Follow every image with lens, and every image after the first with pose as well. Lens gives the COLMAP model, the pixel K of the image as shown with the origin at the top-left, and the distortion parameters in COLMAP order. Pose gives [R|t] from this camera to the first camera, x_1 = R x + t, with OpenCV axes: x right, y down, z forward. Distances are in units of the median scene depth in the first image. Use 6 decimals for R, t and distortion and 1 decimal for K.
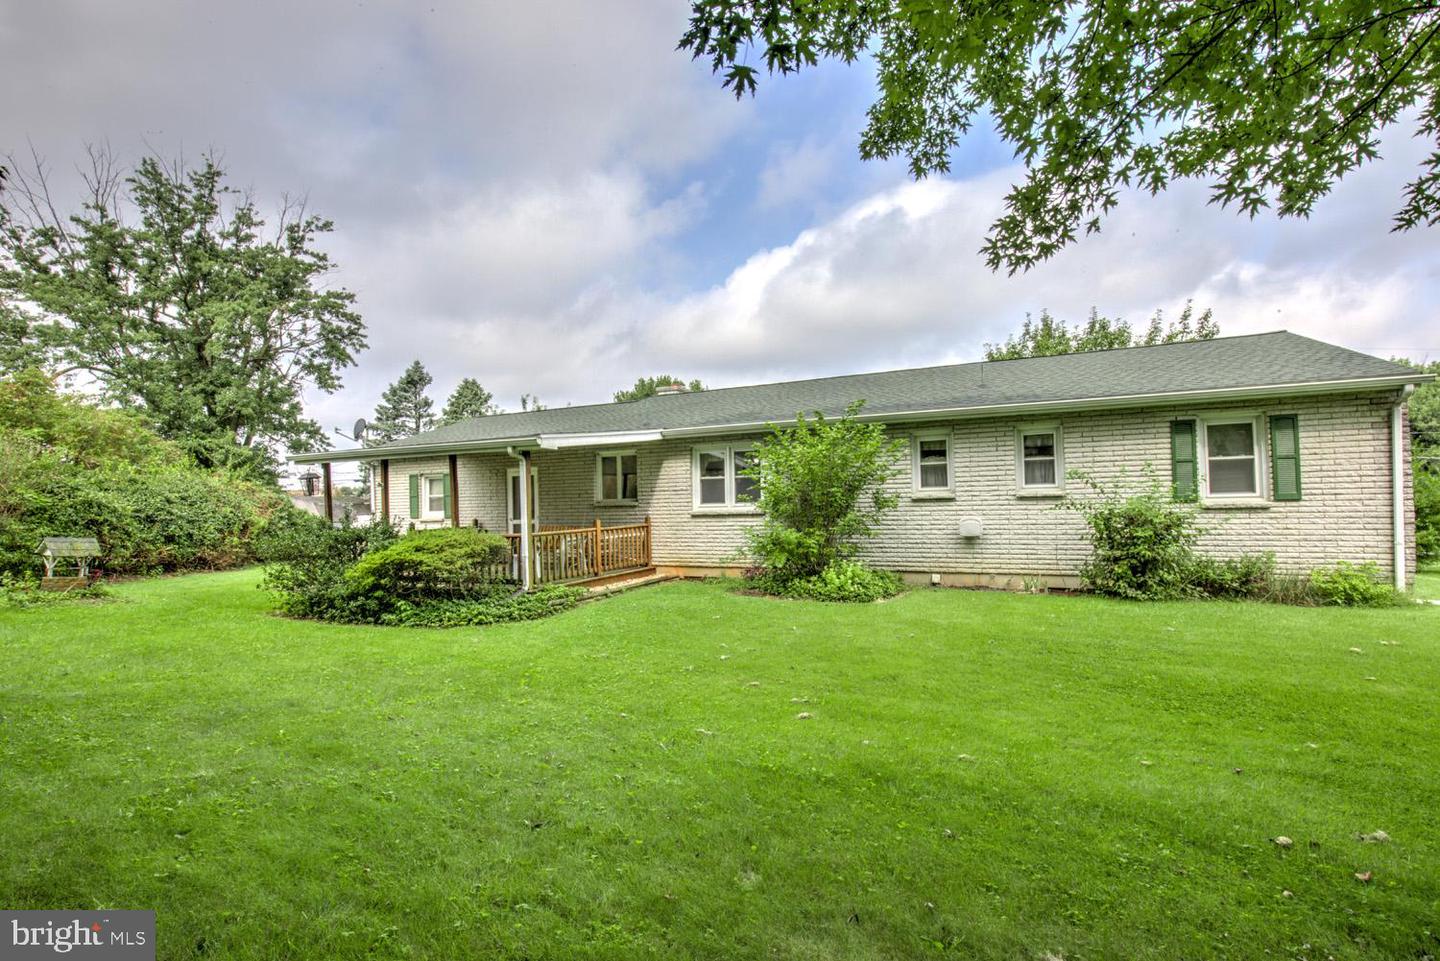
lens RADIAL K [[669.2, 0, 720.0], [0, 669.2, 480.5], [0, 0, 1]] dist [0.001298, 0.000361]
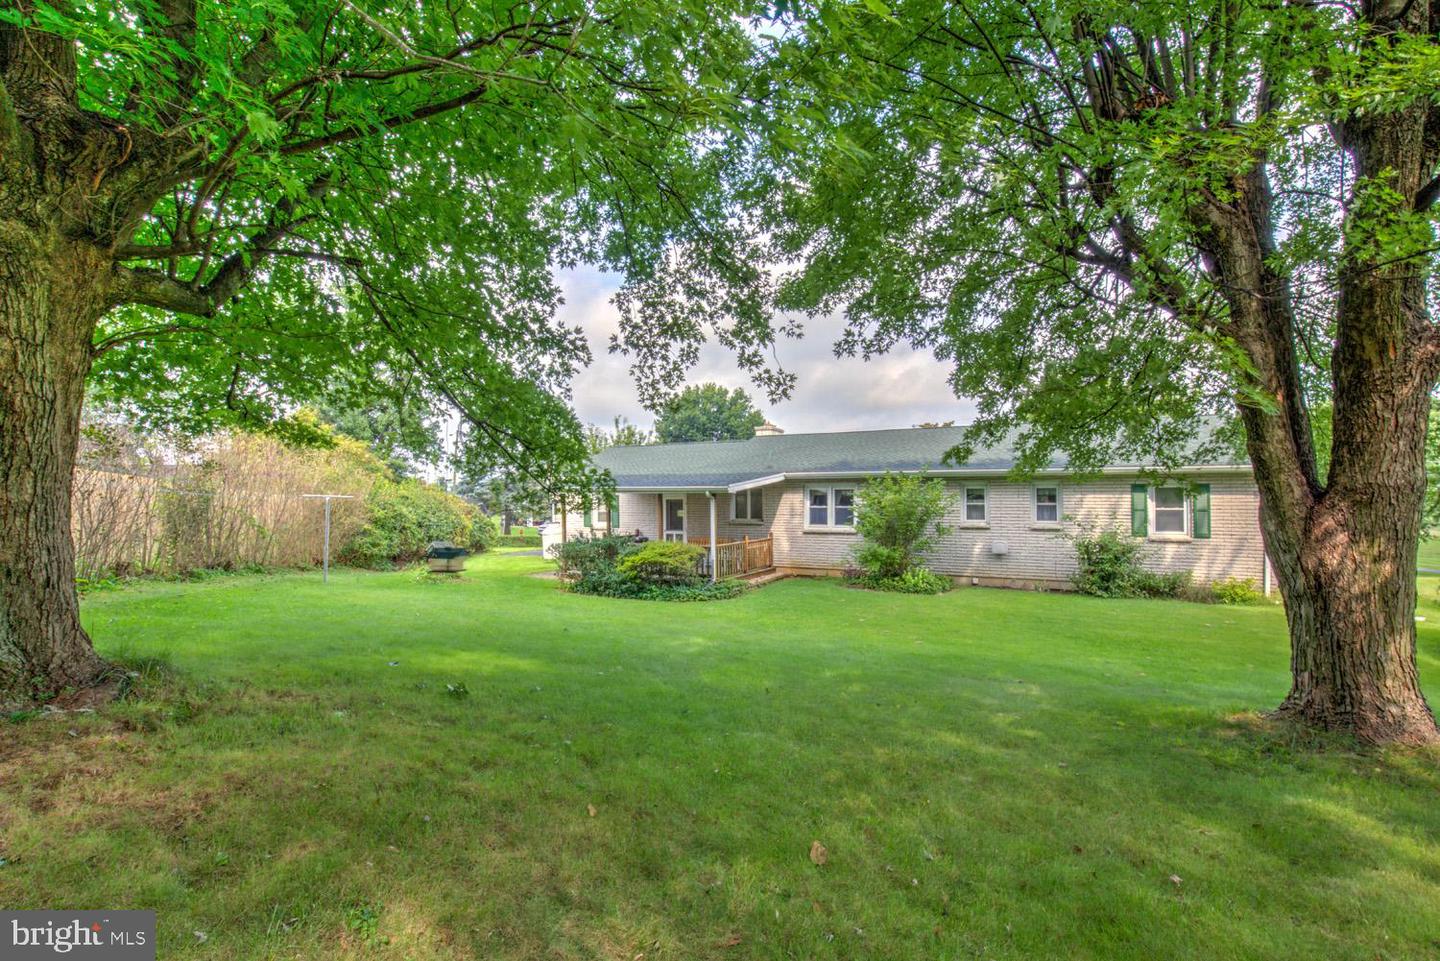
lens RADIAL K [[669.2, 0, 720.0], [0, 669.2, 480.5], [0, 0, 1]] dist [0.001298, 0.000361]
pose [[0.999083, 0.021232, -0.037186, -0.220066], [-0.021045, 0.999764, 0.005413, -0.082558], [0.037292, -0.004625, 0.999294, -0.576931]]
